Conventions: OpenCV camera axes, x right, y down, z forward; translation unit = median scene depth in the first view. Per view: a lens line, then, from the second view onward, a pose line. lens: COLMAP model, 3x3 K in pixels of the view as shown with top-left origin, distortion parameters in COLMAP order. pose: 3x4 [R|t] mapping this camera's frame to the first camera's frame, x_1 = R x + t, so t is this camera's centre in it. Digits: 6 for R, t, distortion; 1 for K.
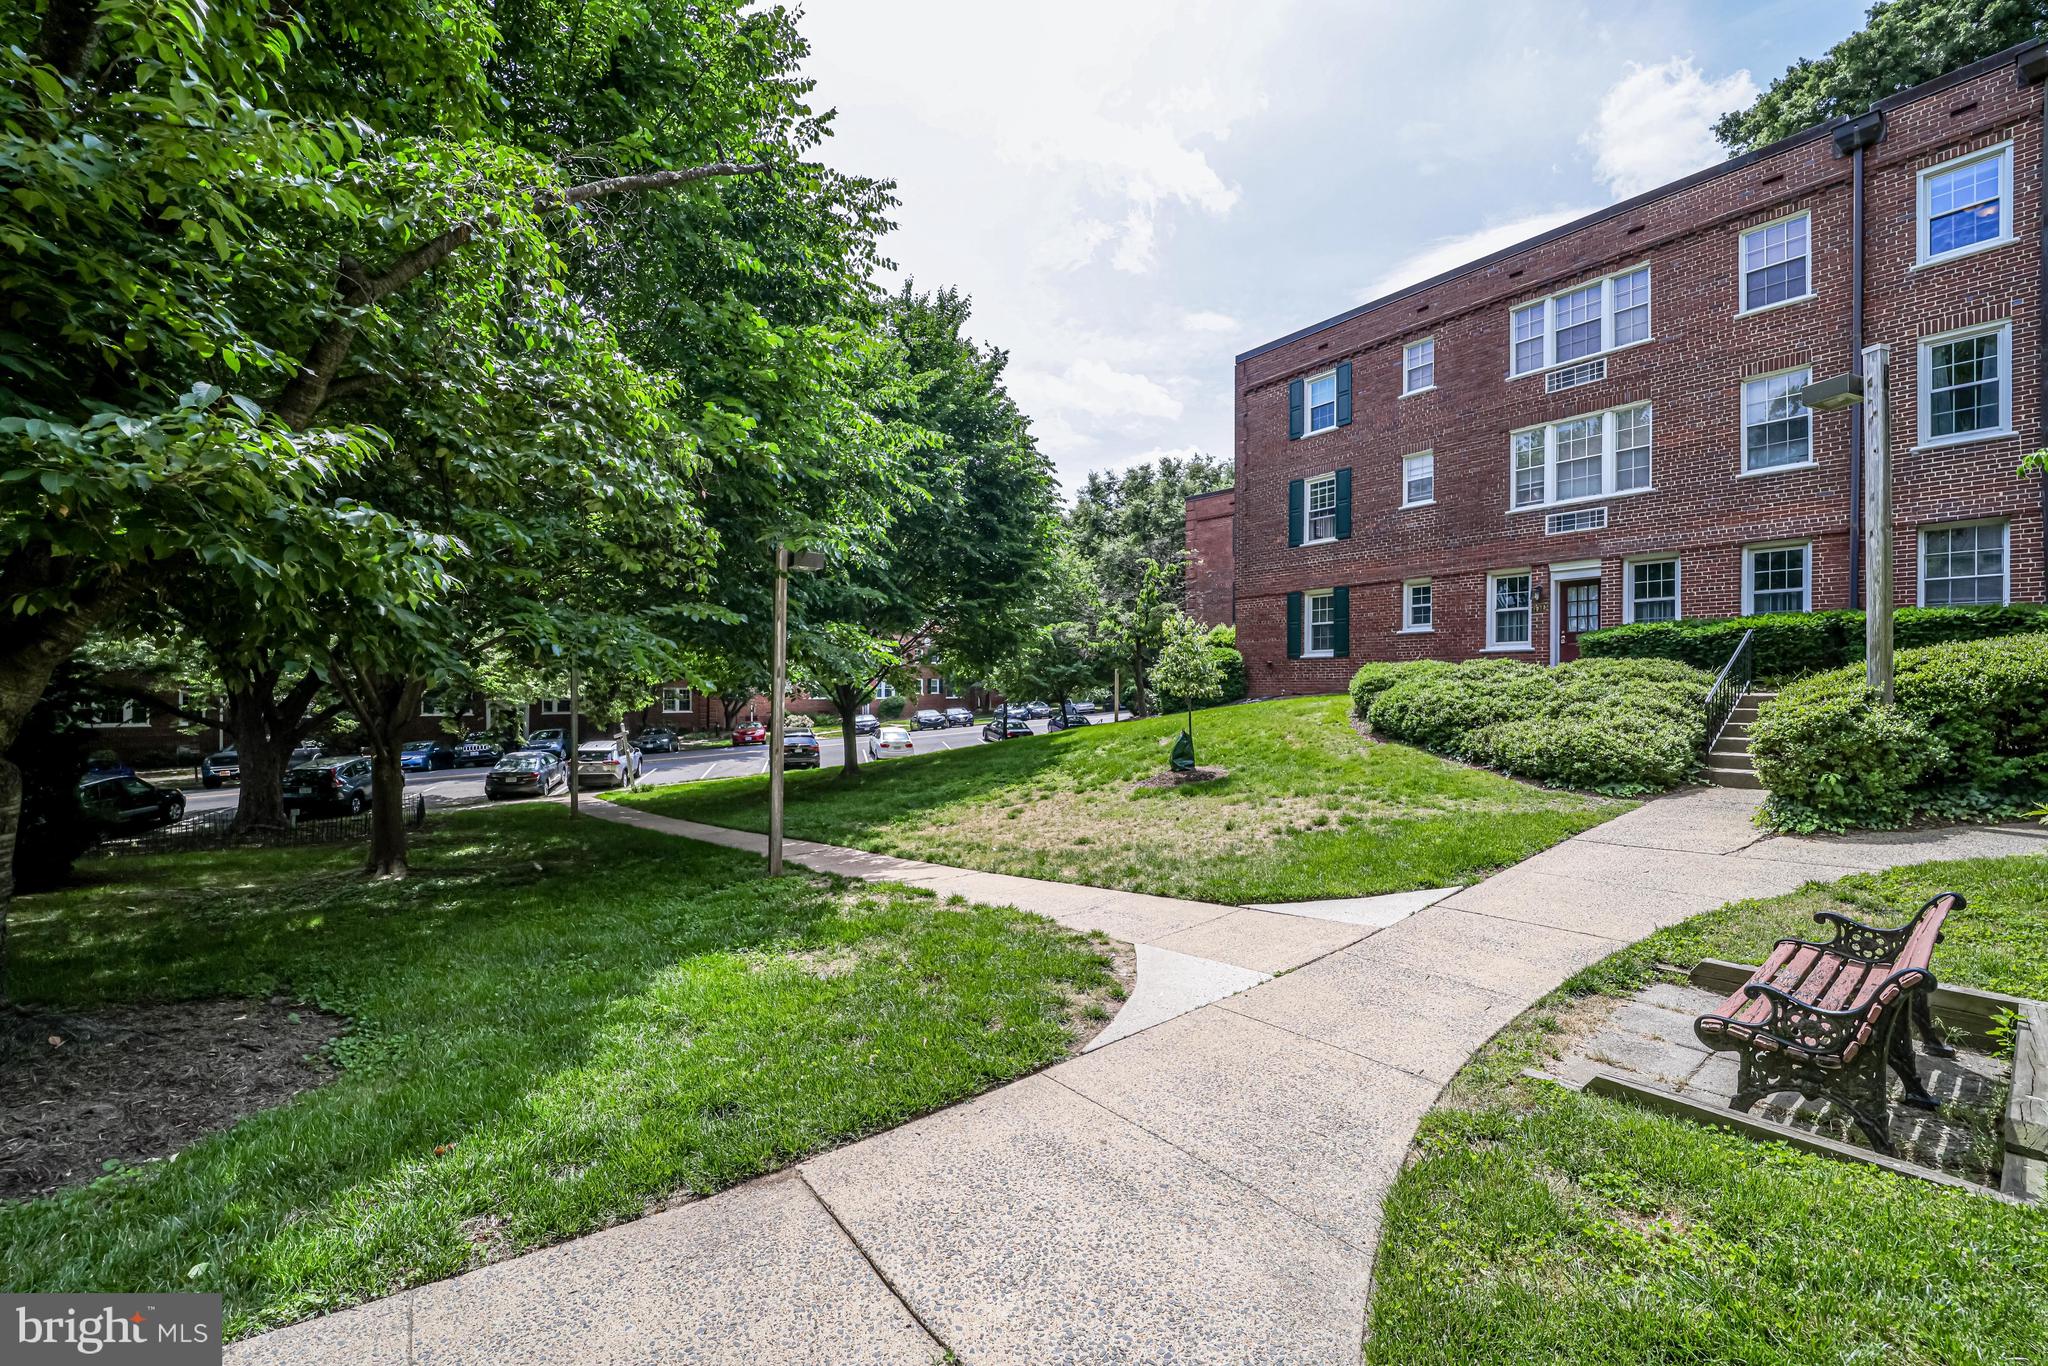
lens RADIAL K [[799.4, 0, 1017.4], [0, 799.4, 702.9], [0, 0, 1]] dist [0.001717, 0.000180]
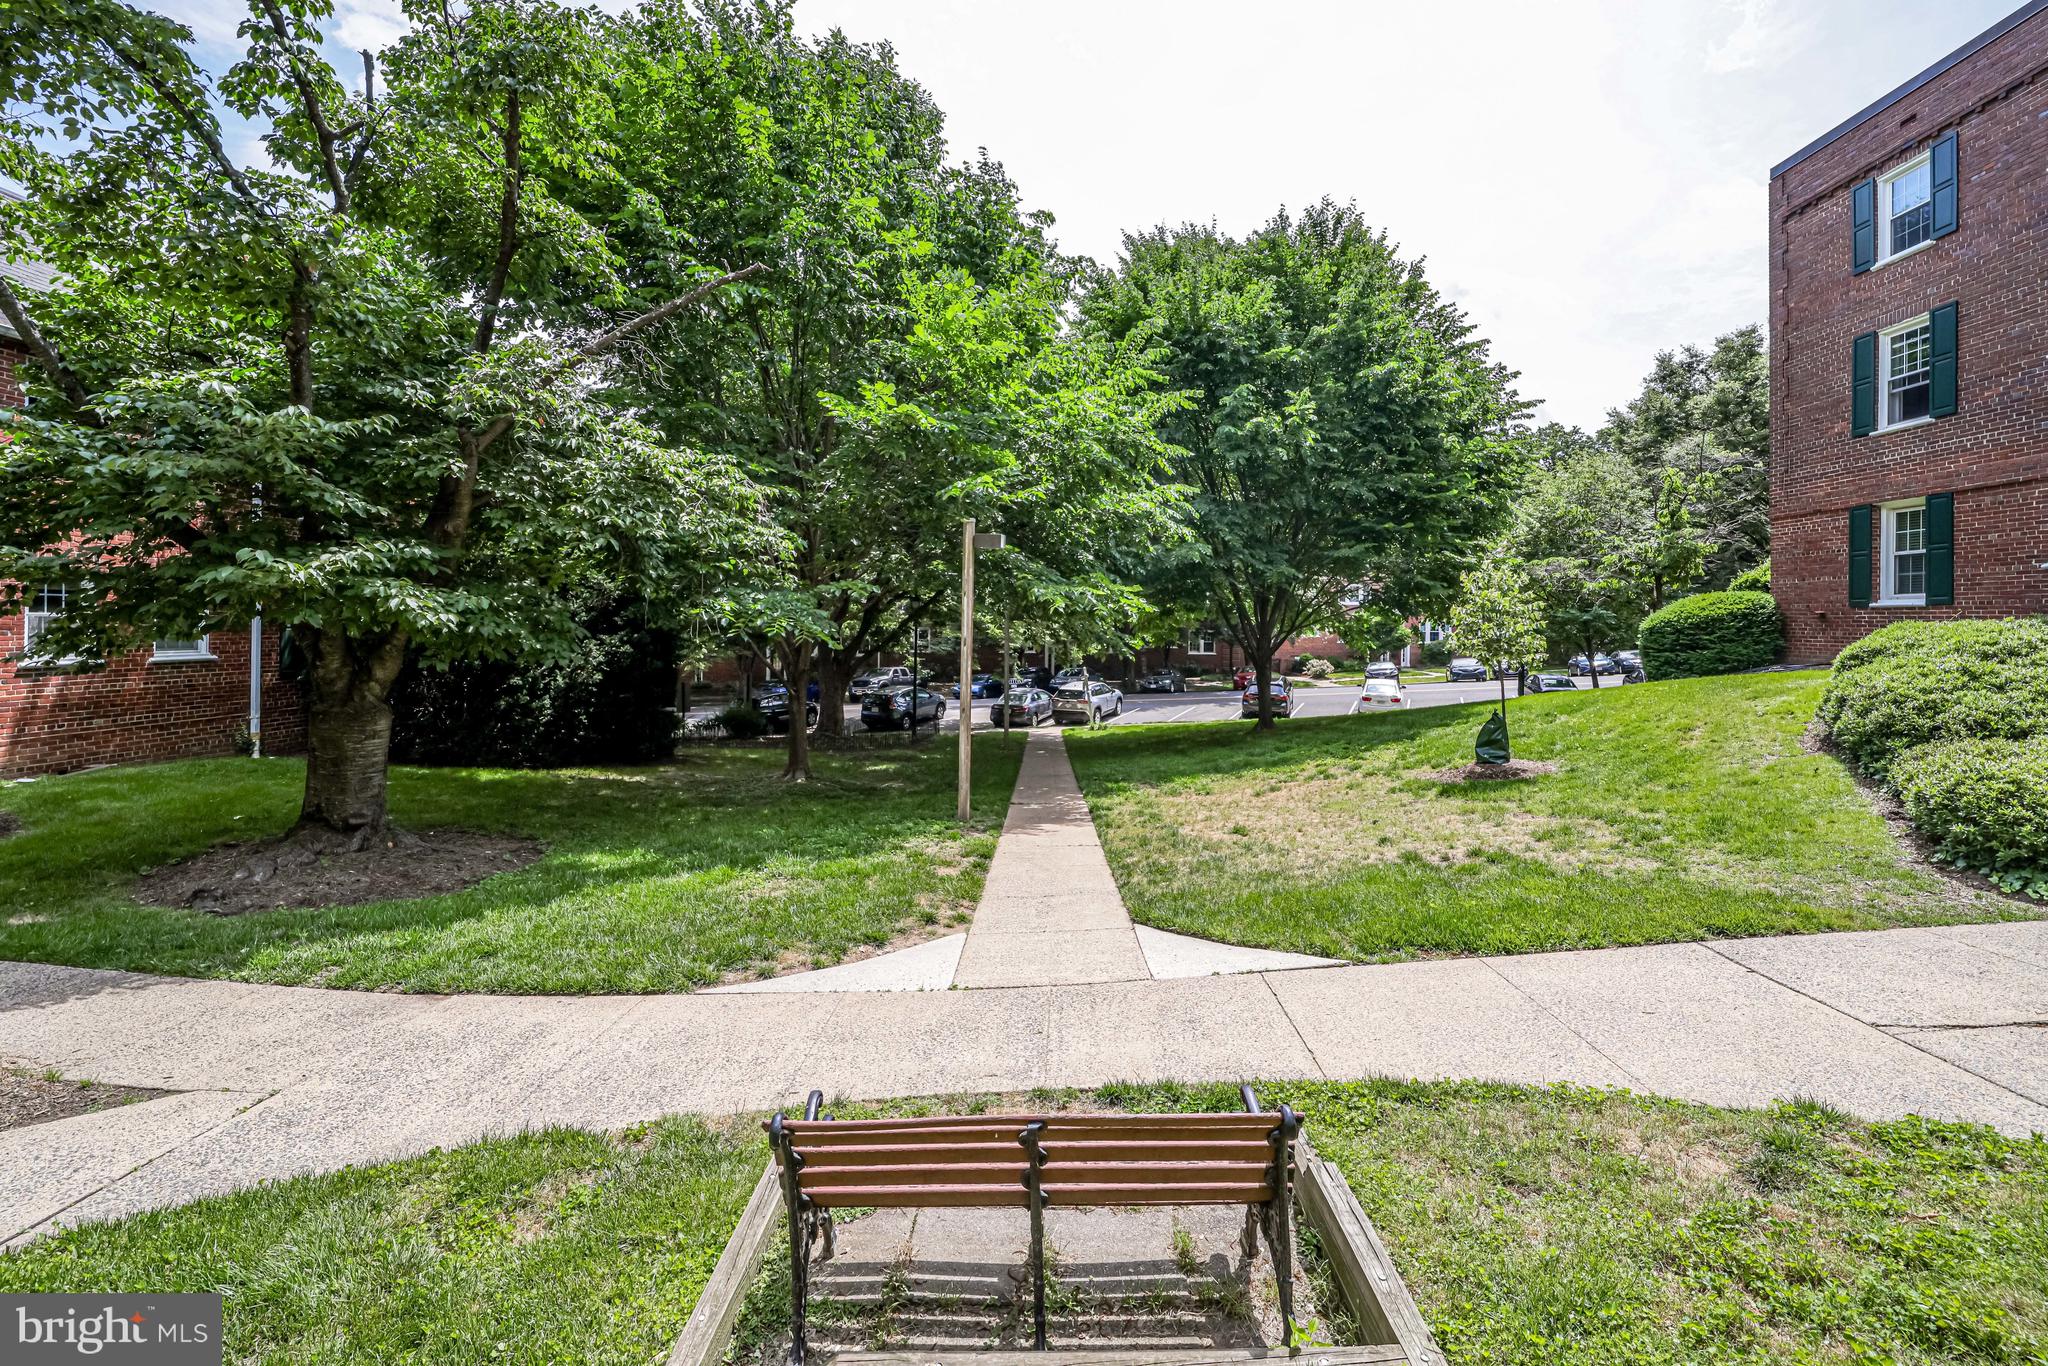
lens RADIAL K [[833.0, 0, 1058.1], [0, 833.0, 642.9], [0, 0, 1]] dist [-0.006648, 0.000063]
pose [[0.792397, 0.016534, -0.609782, 0.244494], [-0.015146, 0.999858, 0.007429, -0.021833], [0.609818, 0.003350, 0.792534, 0.063321]]
